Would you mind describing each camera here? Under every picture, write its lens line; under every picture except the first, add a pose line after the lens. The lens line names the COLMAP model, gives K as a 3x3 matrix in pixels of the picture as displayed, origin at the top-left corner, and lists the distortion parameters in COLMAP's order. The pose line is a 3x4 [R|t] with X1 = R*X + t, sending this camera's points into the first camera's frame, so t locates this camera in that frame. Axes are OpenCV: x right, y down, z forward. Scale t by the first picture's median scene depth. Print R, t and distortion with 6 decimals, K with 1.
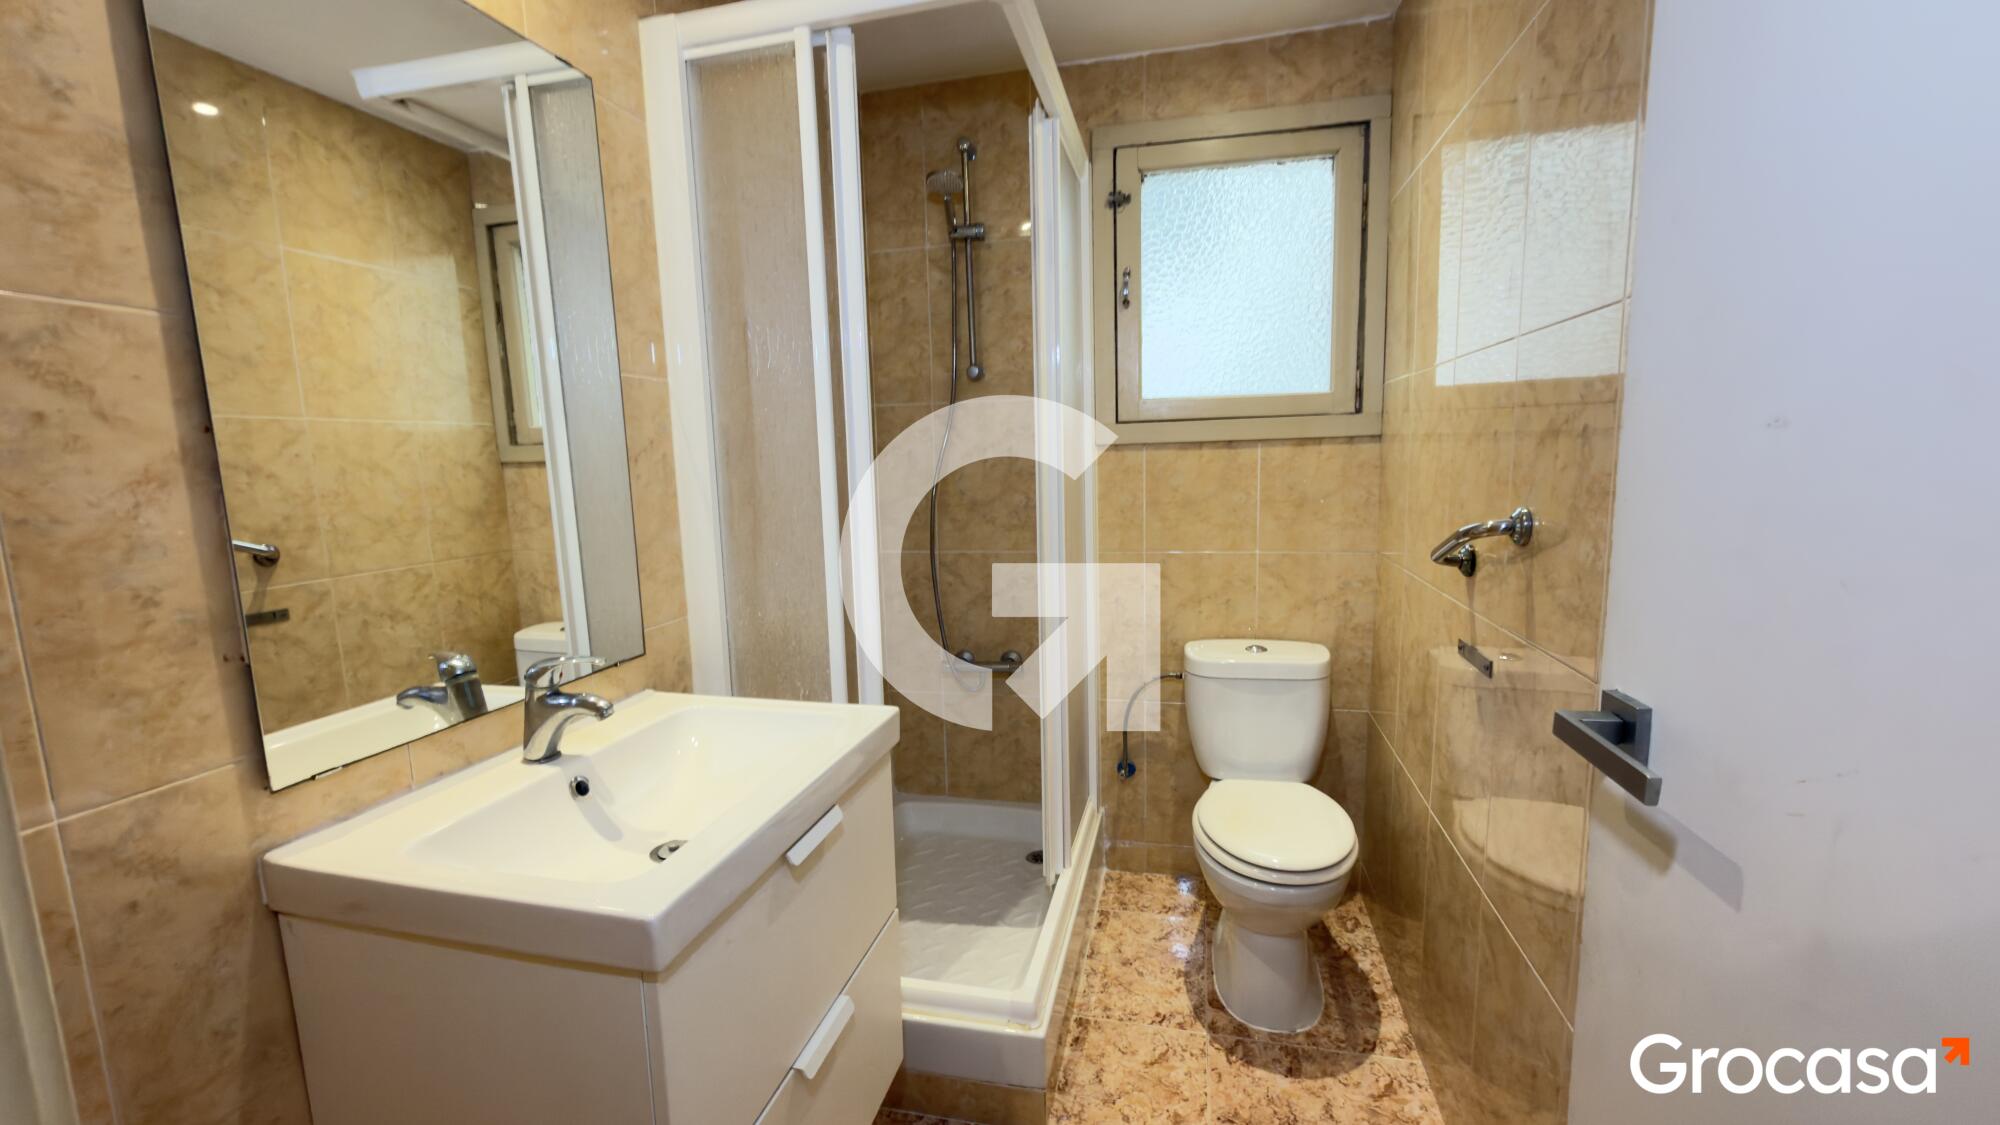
lens RADIAL K [[798.8, 0, 1000.5], [0, 798.8, 563.9], [0, 0, 1]] dist [0.001107, -0.000071]
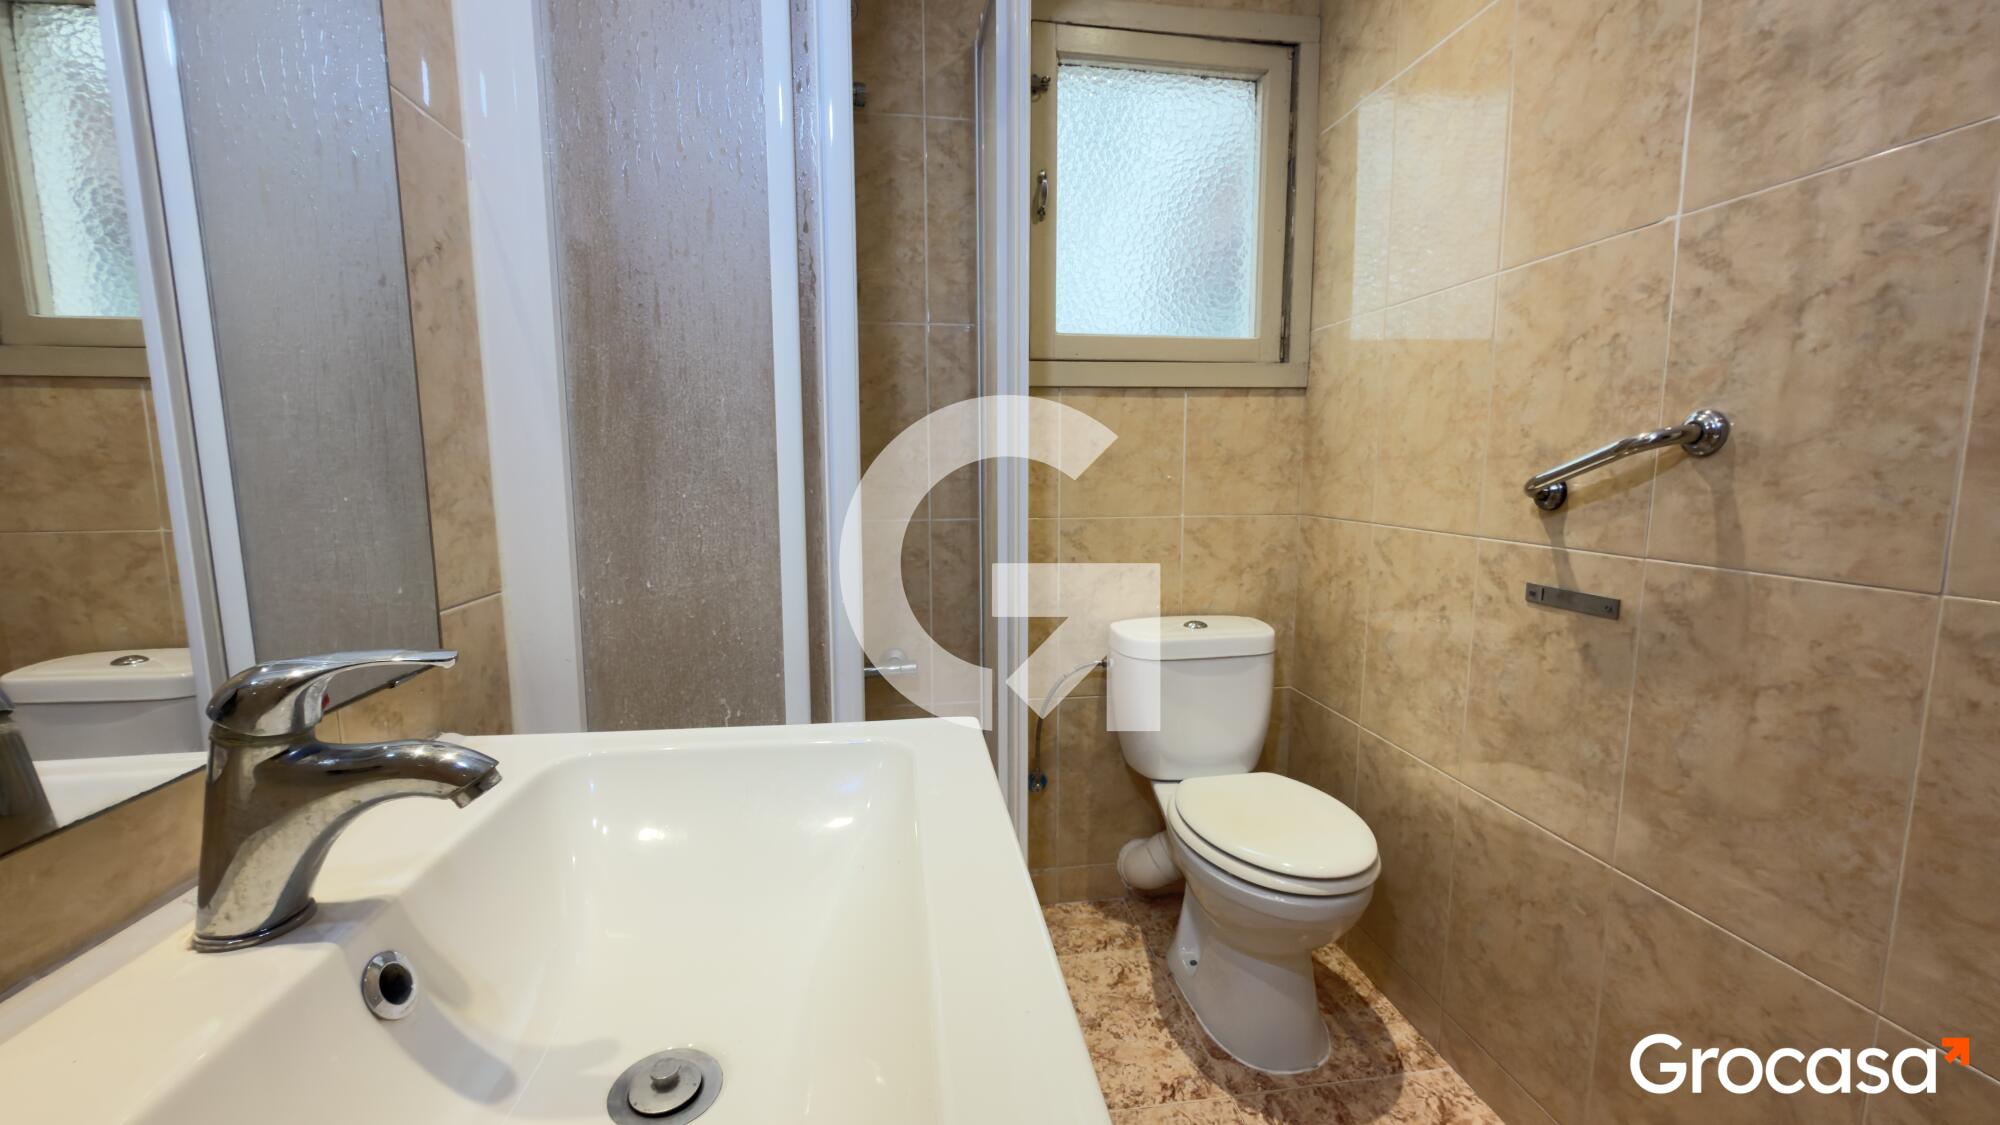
lens RADIAL K [[798.8, 0, 1000.5], [0, 798.8, 563.9], [0, 0, 1]] dist [0.001107, -0.000071]
pose [[0.928761, -0.022266, 0.370011, -0.231989], [0.028963, 0.999502, -0.012552, 0.051982], [-0.369547, 0.022375, 0.928943, 0.310310]]
